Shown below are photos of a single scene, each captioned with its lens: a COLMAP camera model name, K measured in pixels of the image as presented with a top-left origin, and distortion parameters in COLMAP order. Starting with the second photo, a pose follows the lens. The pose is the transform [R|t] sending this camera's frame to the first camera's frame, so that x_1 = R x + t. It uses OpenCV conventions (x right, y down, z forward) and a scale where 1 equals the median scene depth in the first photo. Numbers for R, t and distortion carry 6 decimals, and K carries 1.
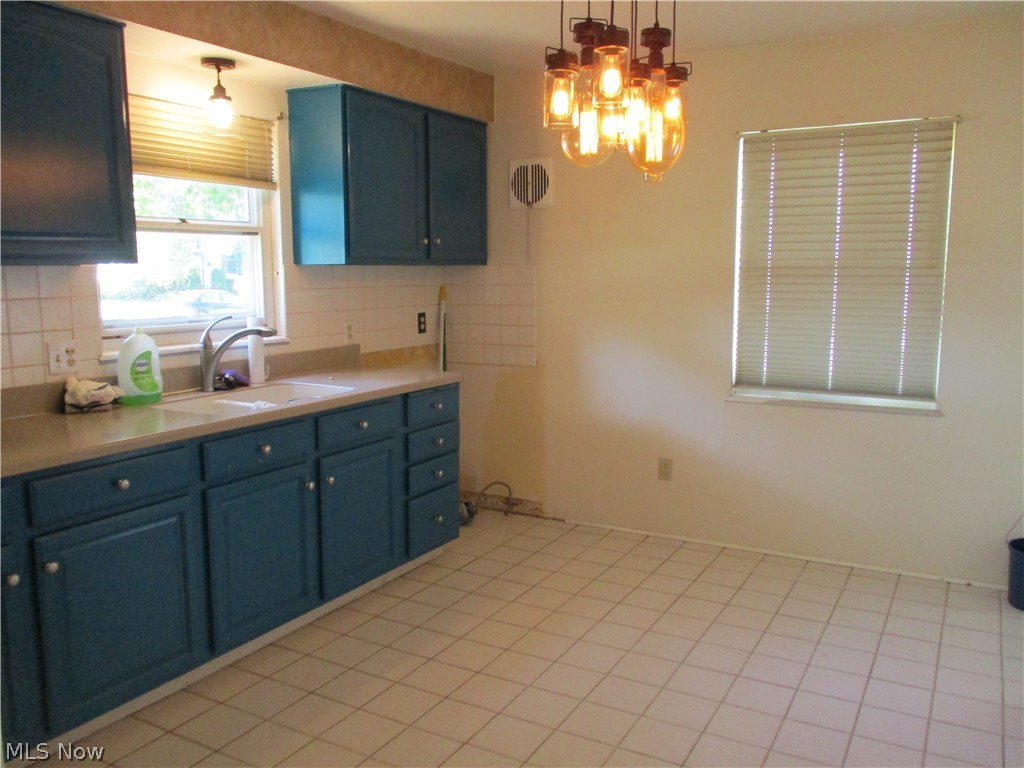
lens RADIAL K [[855.1, 0, 510.7], [0, 855.1, 383.7], [0, 0, 1]] dist [-0.010846, 0.007037]
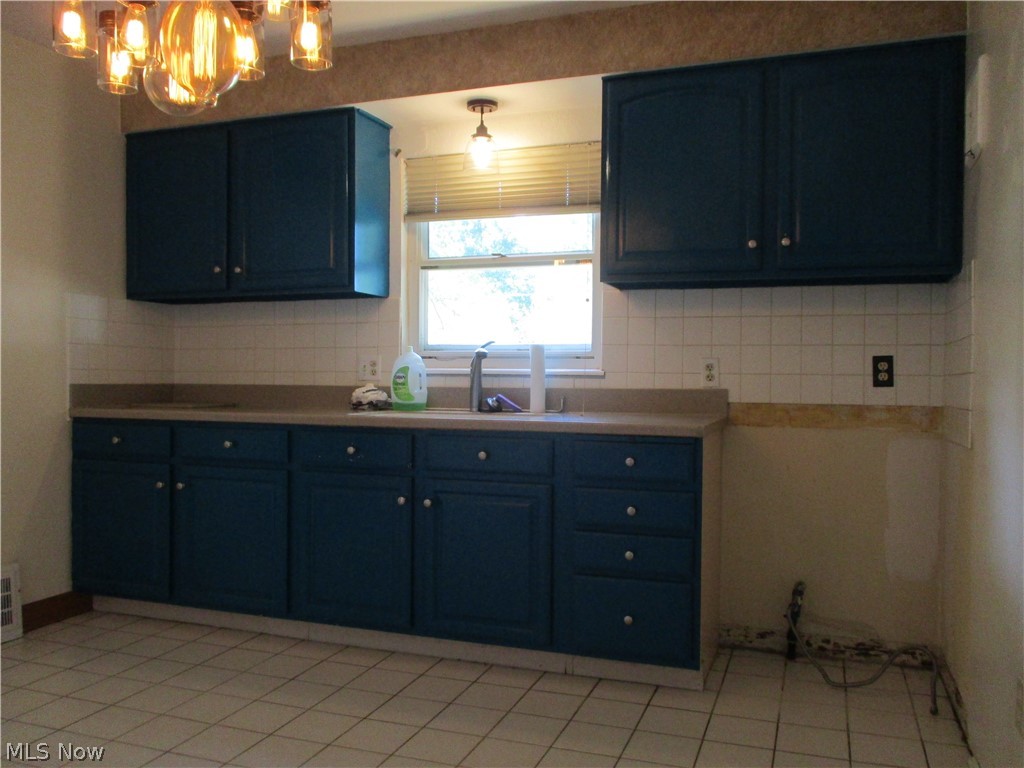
lens RADIAL K [[855.1, 0, 511.9], [0, 855.1, 383.6], [0, 0, 1]] dist [-0.010846, 0.007037]
pose [[0.167231, 0.009391, -0.985873, 0.646742], [-0.141141, 0.989883, -0.014512, -0.015204], [0.975763, 0.141574, 0.166864, 0.800086]]
